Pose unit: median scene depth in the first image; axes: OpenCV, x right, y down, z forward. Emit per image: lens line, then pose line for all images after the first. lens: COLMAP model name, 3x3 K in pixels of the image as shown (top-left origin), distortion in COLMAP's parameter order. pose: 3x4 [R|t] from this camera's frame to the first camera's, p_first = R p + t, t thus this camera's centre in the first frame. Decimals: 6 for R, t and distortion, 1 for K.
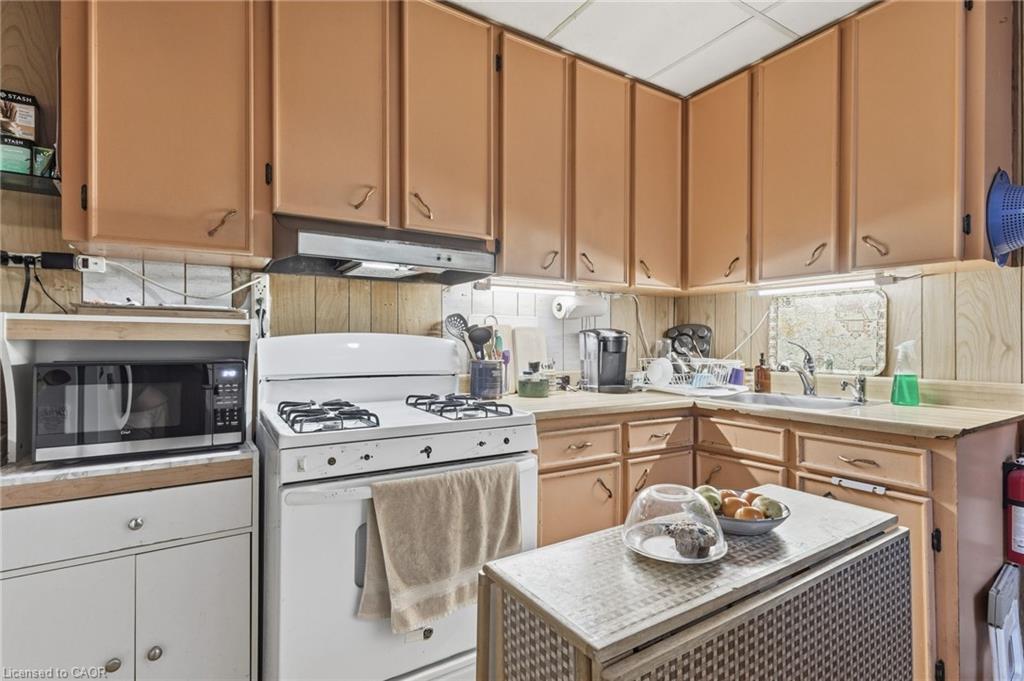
lens RADIAL K [[493.4, 0, 513.7], [0, 493.4, 328.5], [0, 0, 1]] dist [0.001523, 0.000013]
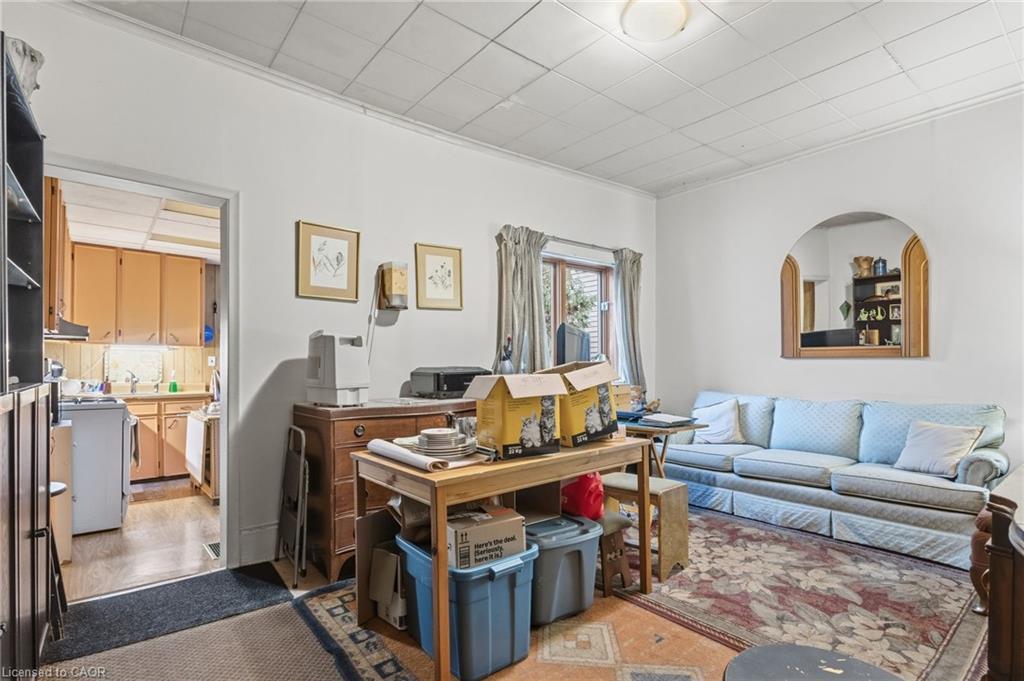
lens RADIAL K [[497.8, 0, 513.5], [0, 497.8, 355.8], [0, 0, 1]] dist [0.001560, 0.000113]
pose [[-0.130096, 0.021890, 0.991260, -2.137414], [-0.028118, 0.999273, -0.025757, -0.035079], [-0.991103, -0.031223, -0.129386, -0.525906]]
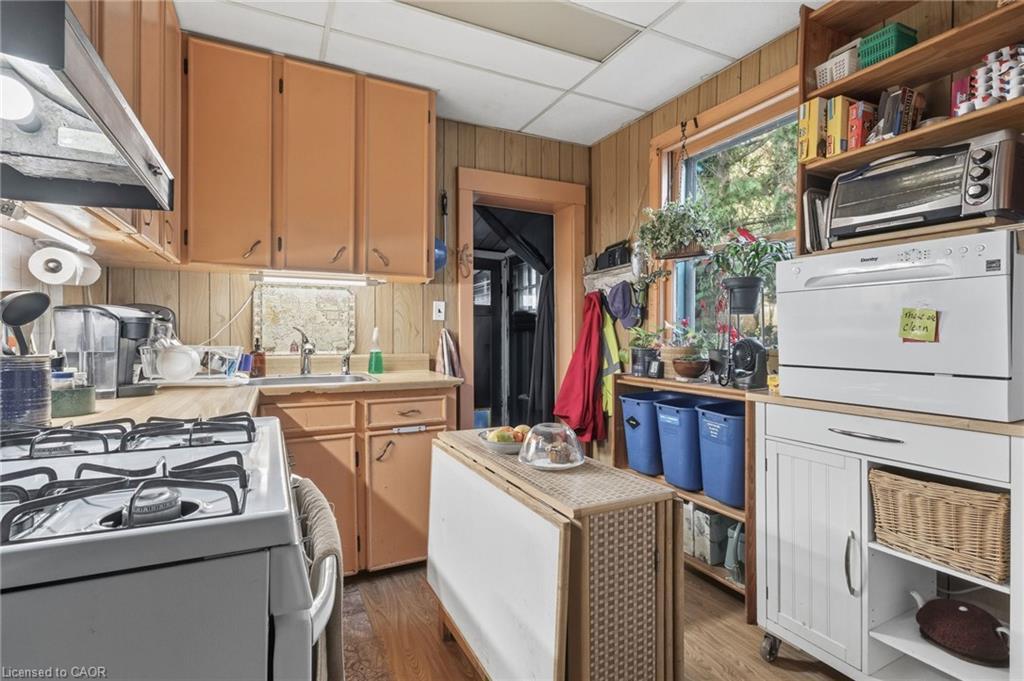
lens RADIAL K [[493.4, 0, 513.7], [0, 493.4, 328.5], [0, 0, 1]] dist [0.001523, 0.000013]
pose [[0.110872, 0.010435, 0.993780, -0.509172], [-0.032000, 0.999464, -0.006925, 0.023031], [-0.993319, -0.031034, 0.111146, 0.422124]]
